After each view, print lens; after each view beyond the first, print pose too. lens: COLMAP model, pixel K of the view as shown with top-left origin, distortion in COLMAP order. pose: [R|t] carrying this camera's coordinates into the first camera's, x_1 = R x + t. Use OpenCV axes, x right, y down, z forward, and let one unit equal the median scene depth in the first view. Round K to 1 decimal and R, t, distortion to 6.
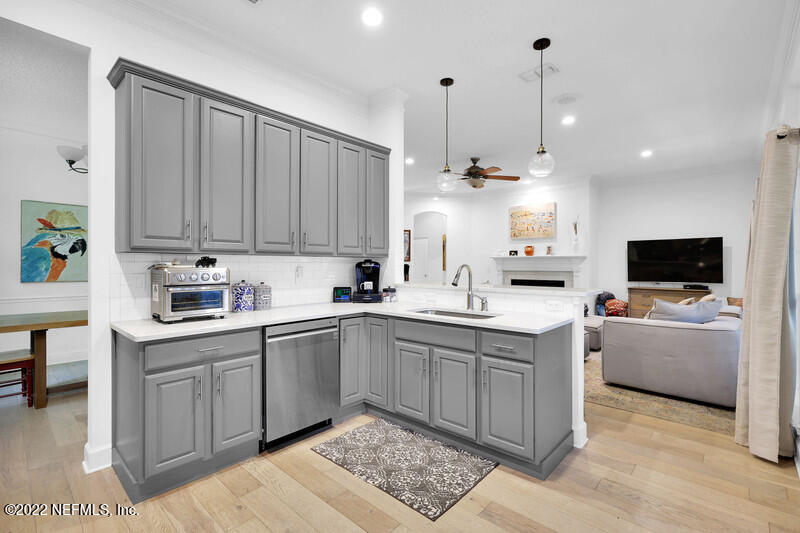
lens RADIAL K [[370.3, 0, 402.0], [0, 370.3, 267.7], [0, 0, 1]] dist [0.002357, -0.002141]
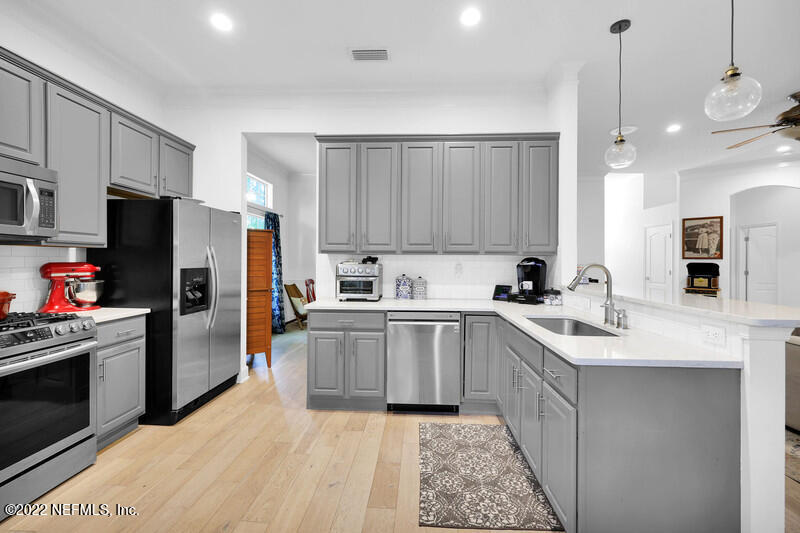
lens RADIAL K [[340.1, 0, 387.5], [0, 340.1, 262.9], [0, 0, 1]] dist [-0.003556, -0.000644]
pose [[0.627111, 0.008278, -0.778886, 0.463912], [-0.012767, 0.999918, 0.000348, -0.005873], [0.778826, 0.009726, 0.627165, 0.234996]]
